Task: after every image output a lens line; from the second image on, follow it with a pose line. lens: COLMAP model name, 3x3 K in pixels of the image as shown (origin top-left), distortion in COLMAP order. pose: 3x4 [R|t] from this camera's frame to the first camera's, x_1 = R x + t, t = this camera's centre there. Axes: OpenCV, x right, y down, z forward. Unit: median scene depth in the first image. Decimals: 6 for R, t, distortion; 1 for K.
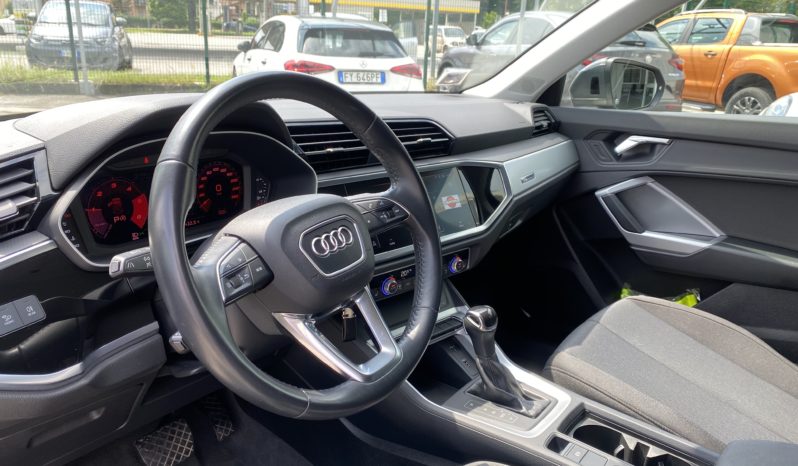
lens RADIAL K [[627.7, 0, 409.2], [0, 627.7, 245.3], [0, 0, 1]] dist [0.000456, 0.003540]
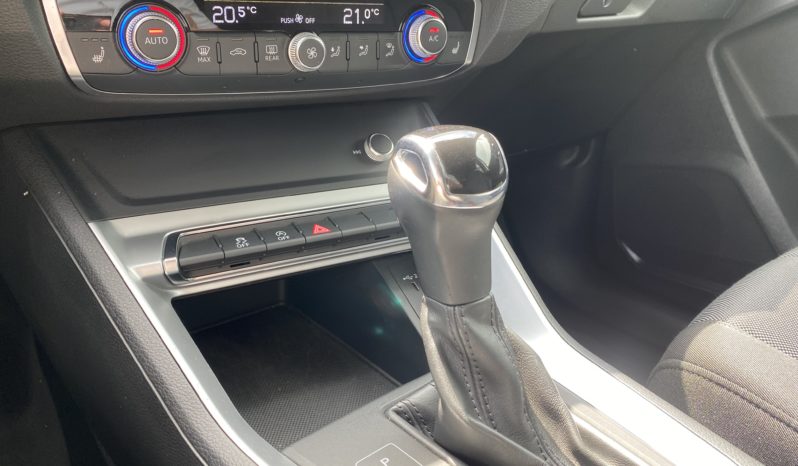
lens RADIAL K [[627.7, 0, 409.2], [0, 627.7, 245.3], [0, 0, 1]] dist [0.000456, 0.003540]
pose [[0.980849, 0.097437, -0.168644, 0.133782], [-0.085332, 0.993325, 0.077614, 0.117901], [0.175081, -0.061737, 0.982616, 0.649399]]
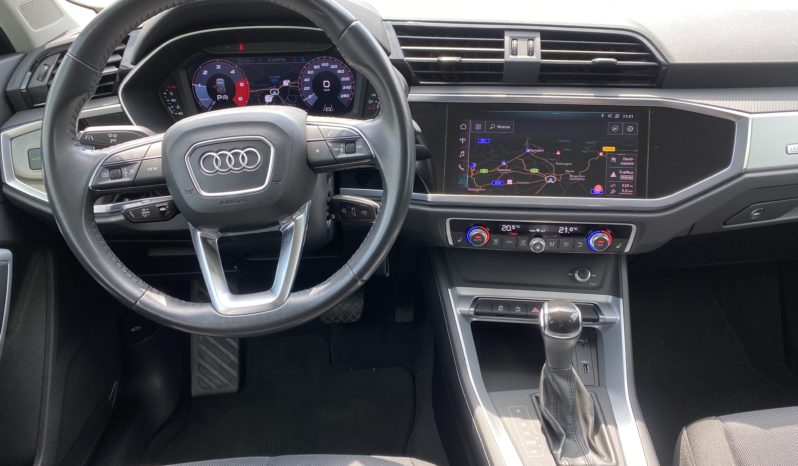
lens RADIAL K [[586.2, 0, 399.1], [0, 586.2, 251.1], [0, 0, 1]] dist [0.003577, 0.000971]
pose [[0.636722, 0.347806, -0.688198, 0.399346], [-0.203390, 0.936643, 0.285190, -0.105115], [0.743786, -0.041614, 0.667121, 0.363114]]
